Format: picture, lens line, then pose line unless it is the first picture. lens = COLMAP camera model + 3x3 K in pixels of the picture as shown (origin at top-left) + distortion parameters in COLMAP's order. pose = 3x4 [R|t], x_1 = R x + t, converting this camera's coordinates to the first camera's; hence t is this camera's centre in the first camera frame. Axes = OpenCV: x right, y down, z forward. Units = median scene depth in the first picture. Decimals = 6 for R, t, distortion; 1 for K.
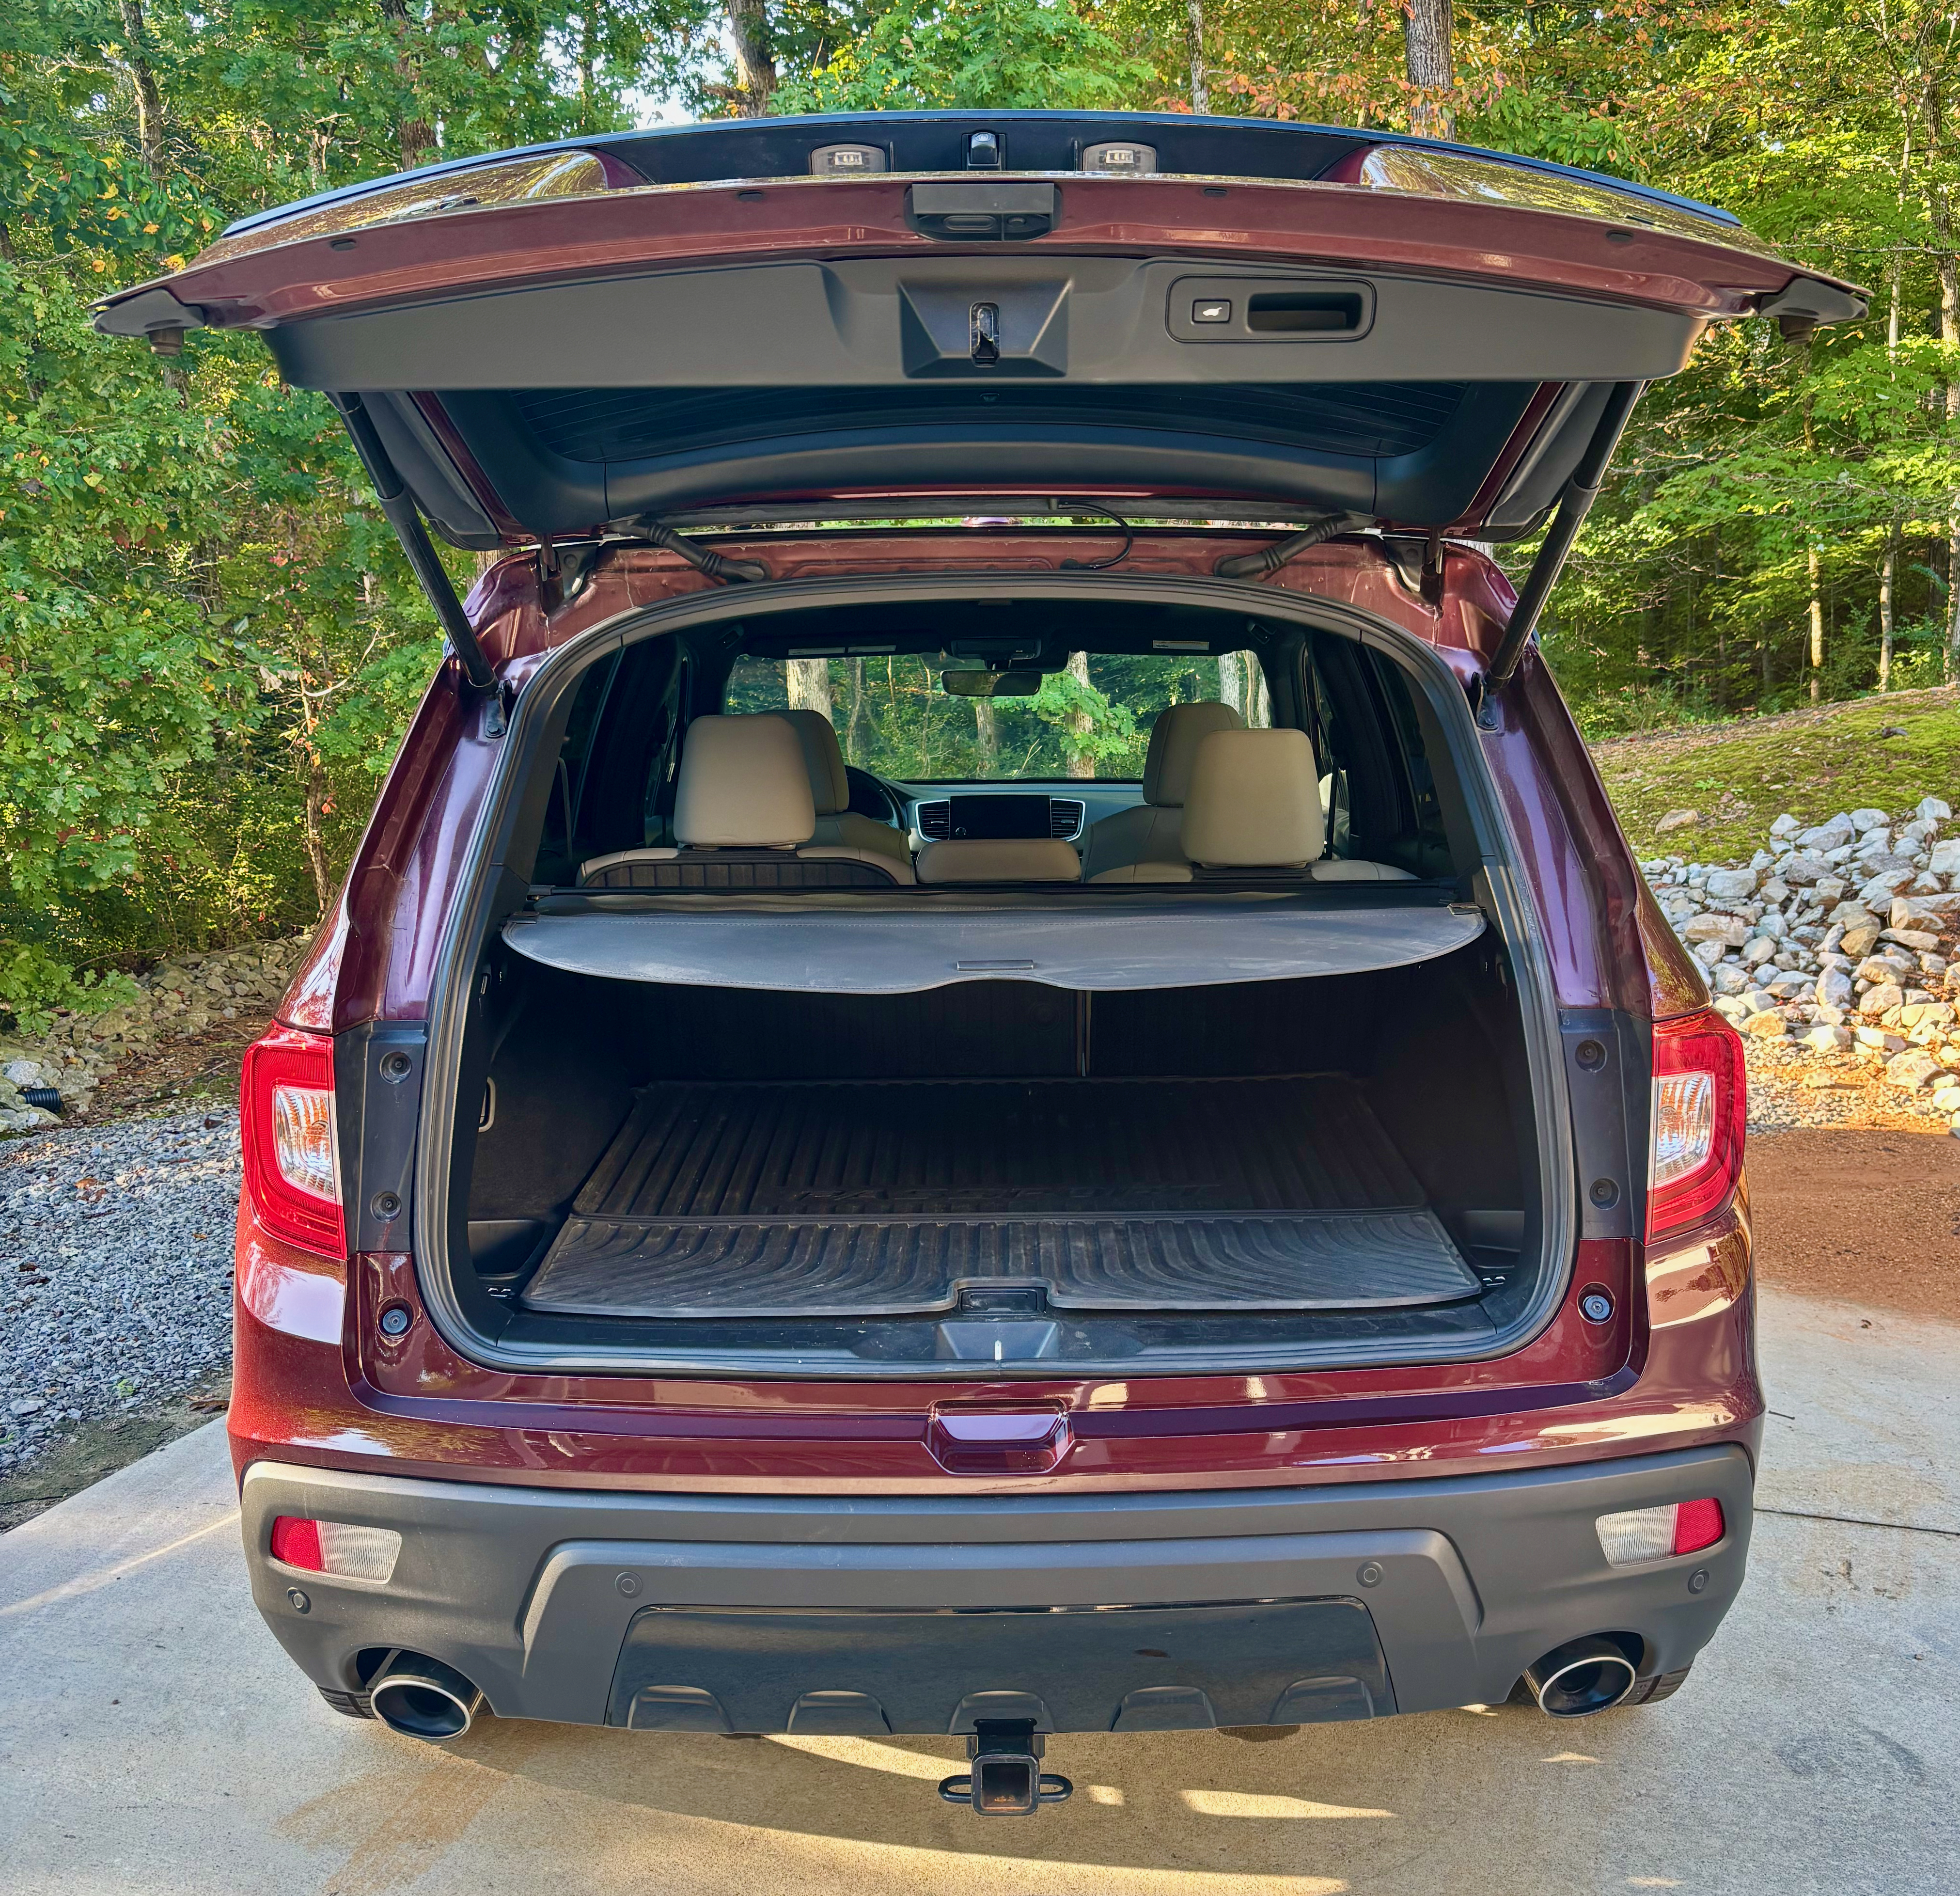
lens RADIAL K [[2015.3, 0, 990.6], [0, 2015.3, 960.0], [0, 0, 1]] dist [0.005580, 0.000000]
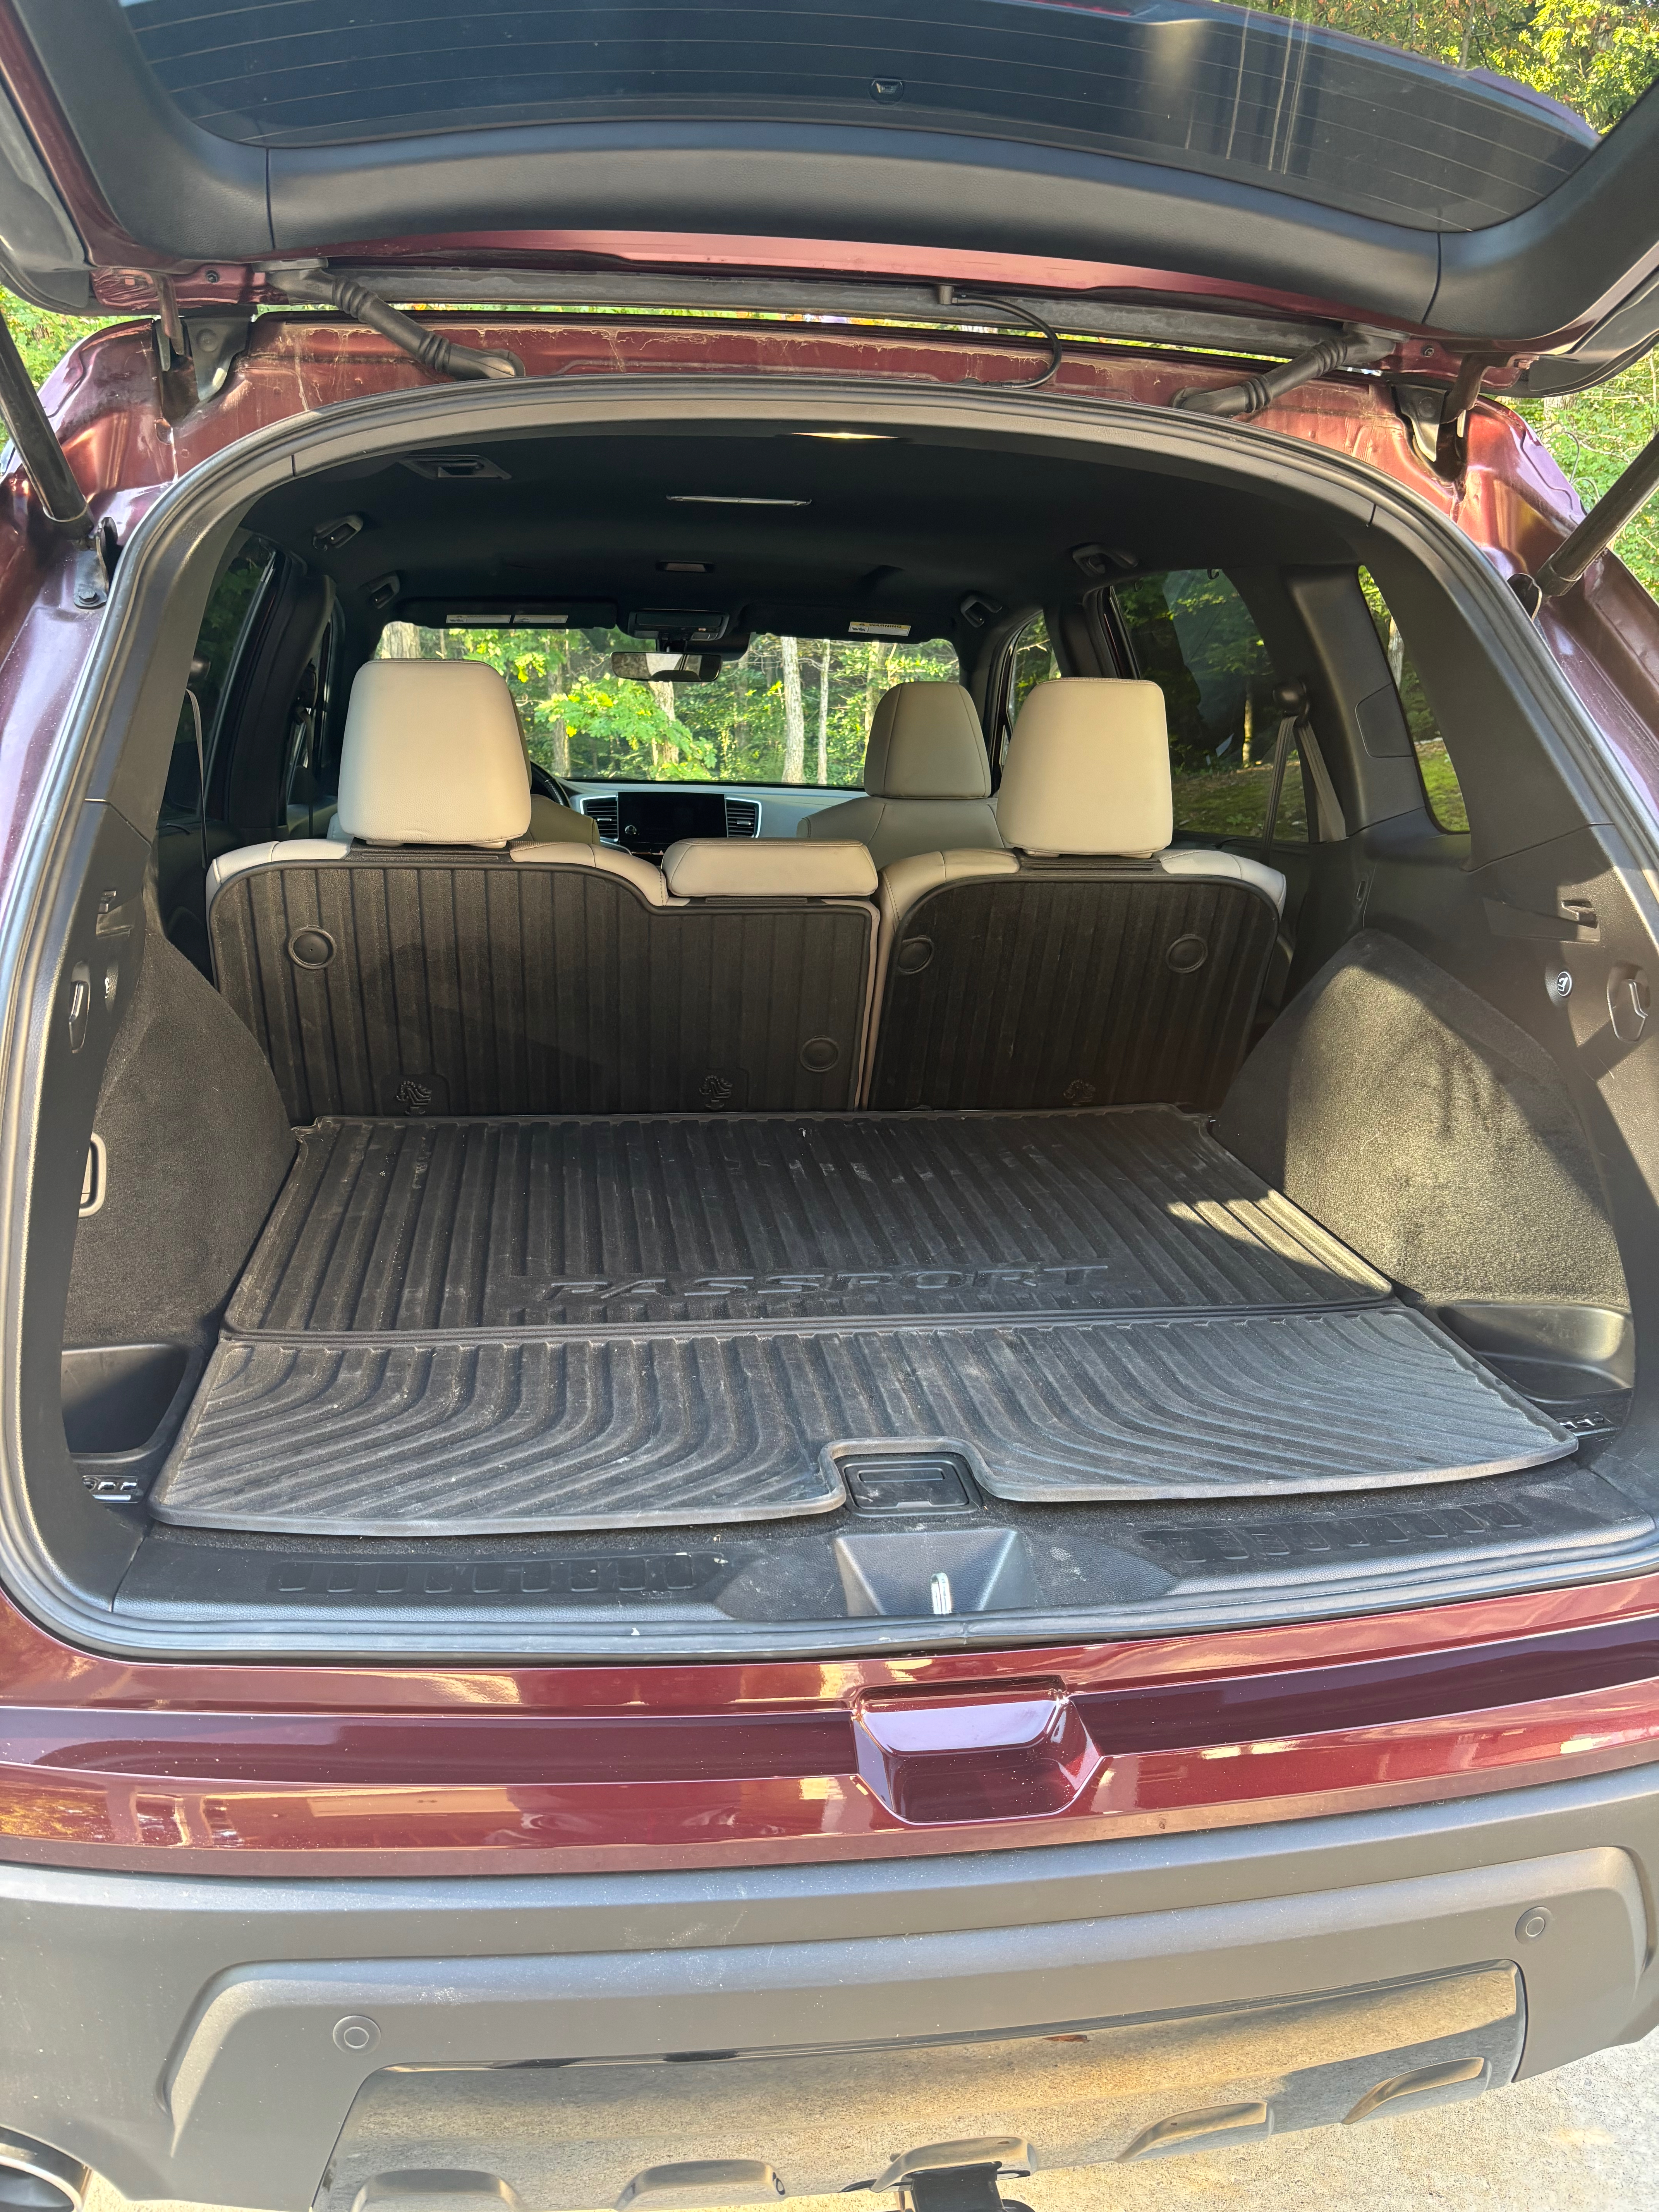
lens RADIAL K [[1646.7, 0, 787.9], [0, 1646.7, 1111.9], [0, 0, 1]] dist [-0.011281, -0.011730]
pose [[0.989637, -0.000478, 0.143588, -0.090875], [-0.011825, 0.996327, 0.084811, 0.001801], [-0.143101, -0.085630, 0.985997, 0.395289]]
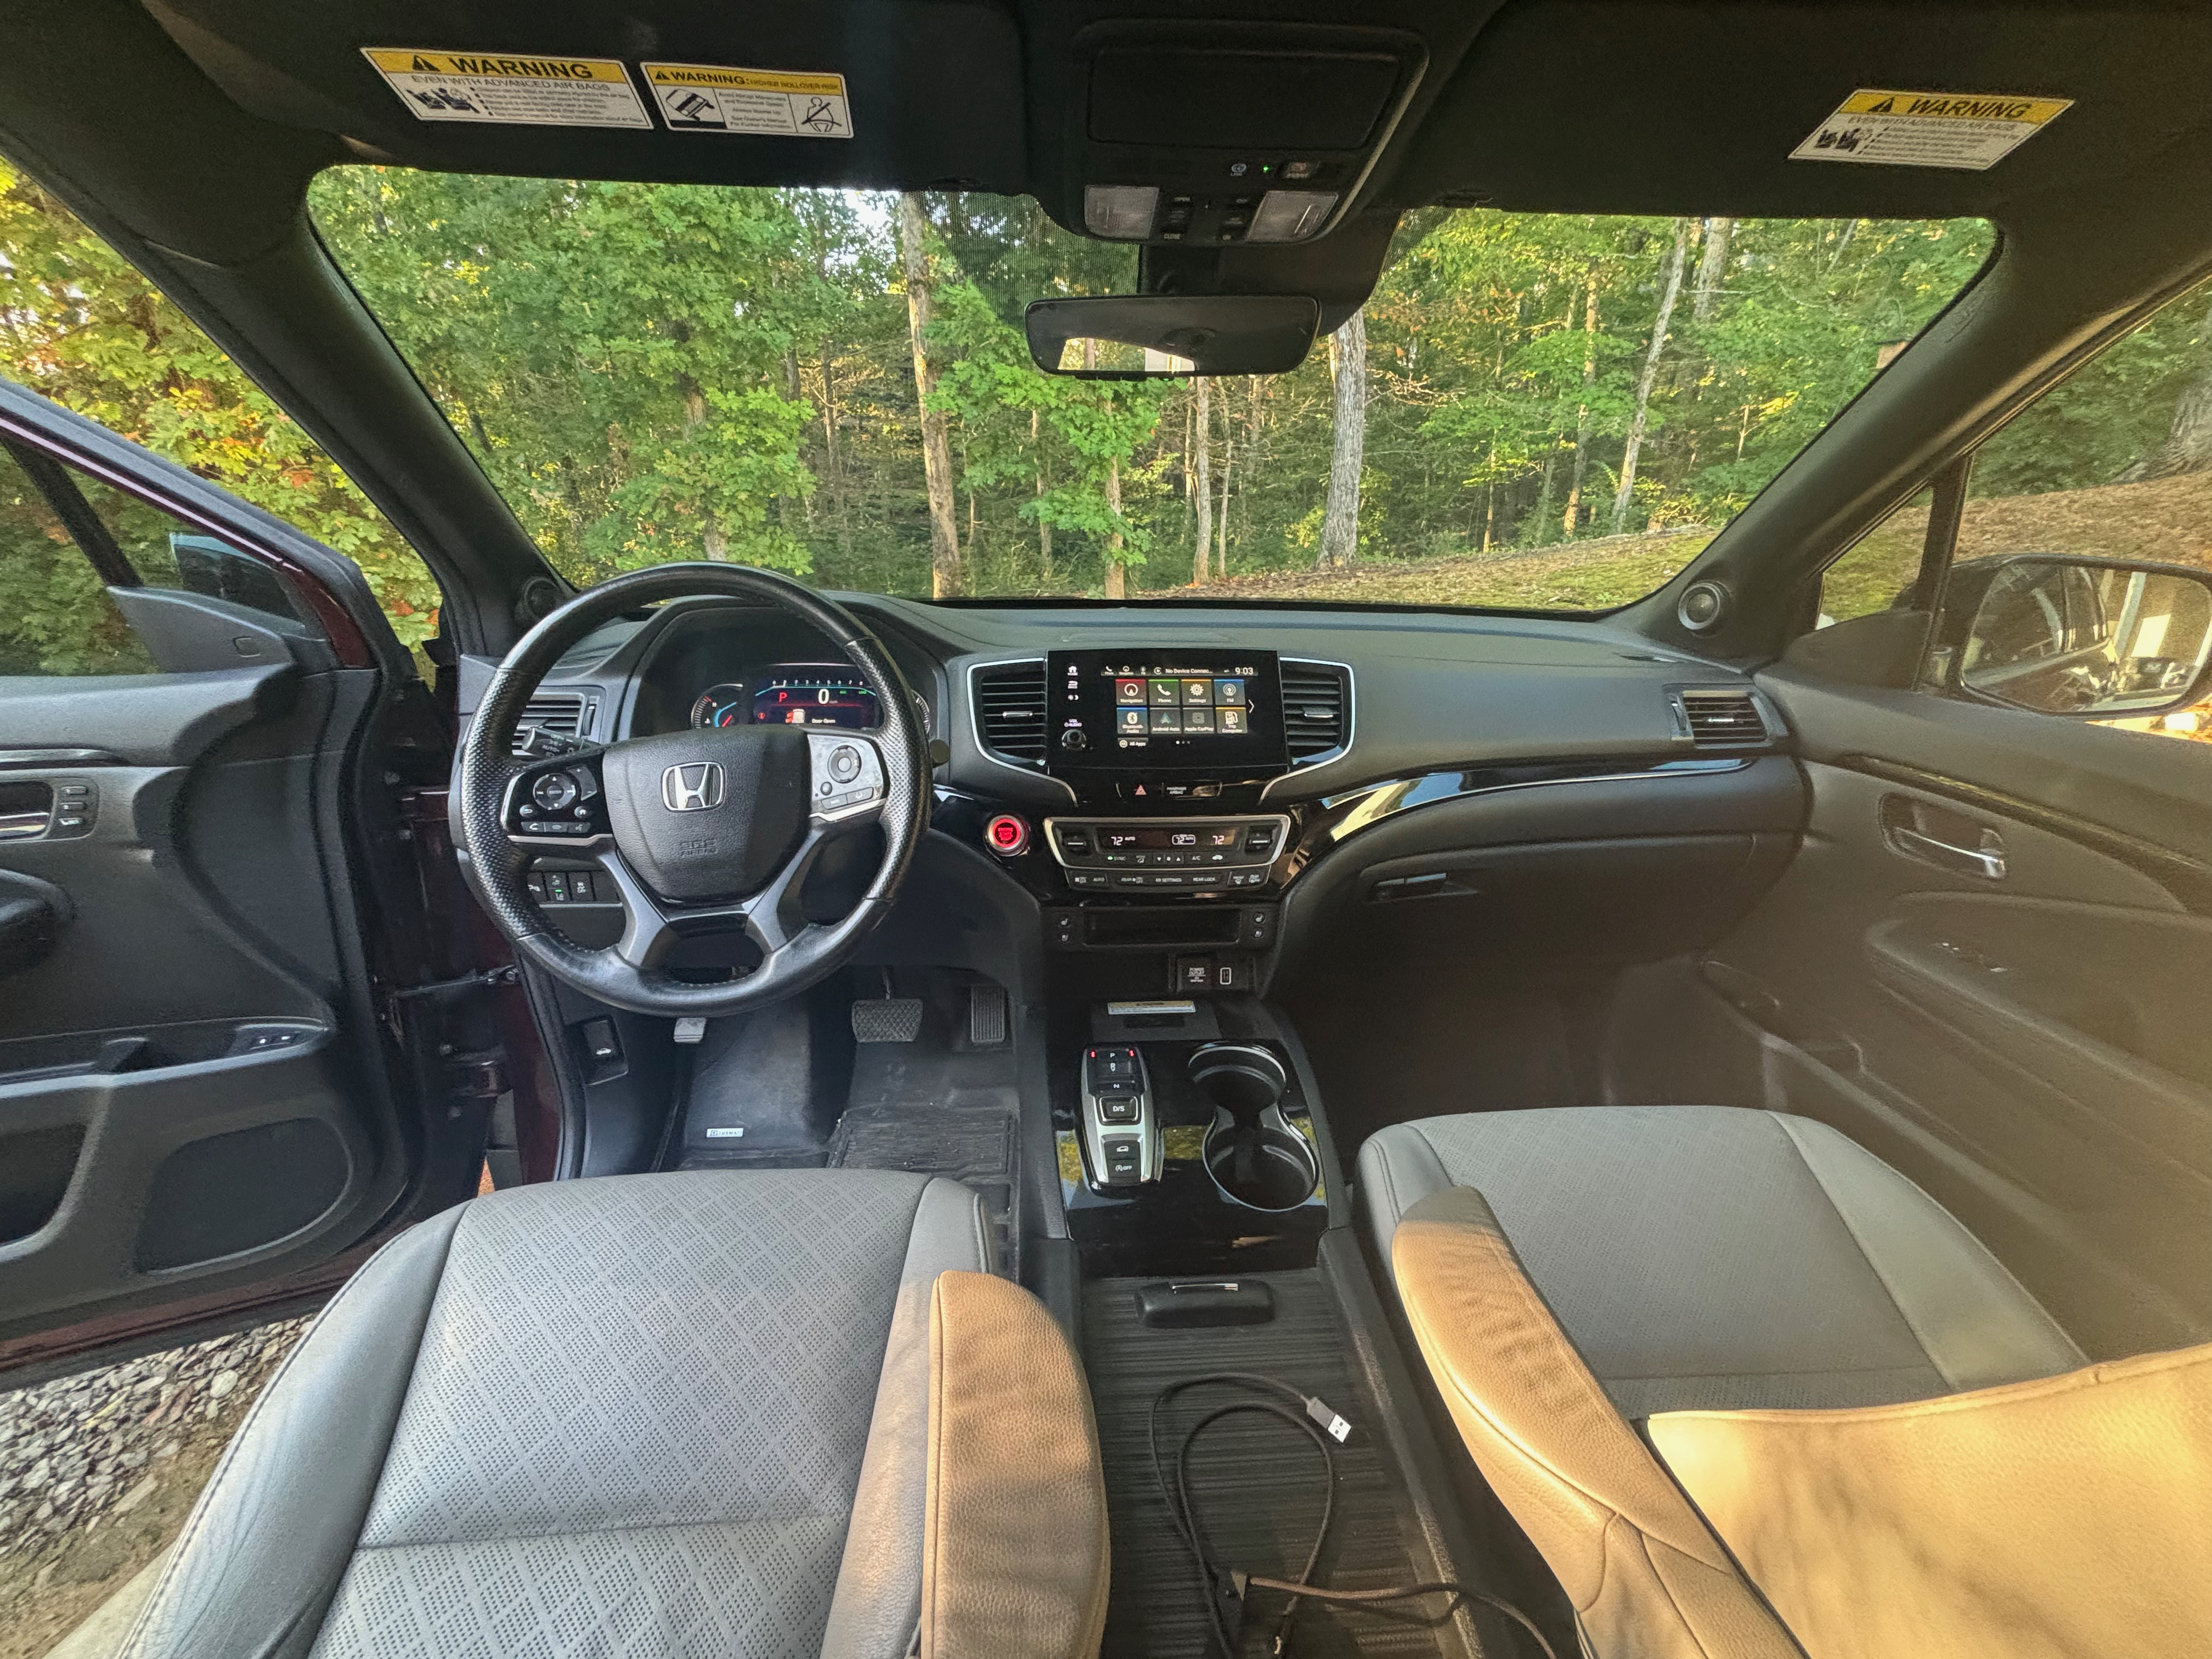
lens RADIAL K [[894.9, 0, 1092.9], [0, 894.9, 821.1], [0, 0, 1]] dist [-0.000599, 0.000060]
pose [[0.998489, 0.001711, 0.054930, -0.036503], [-0.011398, 0.984230, 0.176524, -0.139509], [-0.053762, -0.176883, 0.982762, 1.427606]]
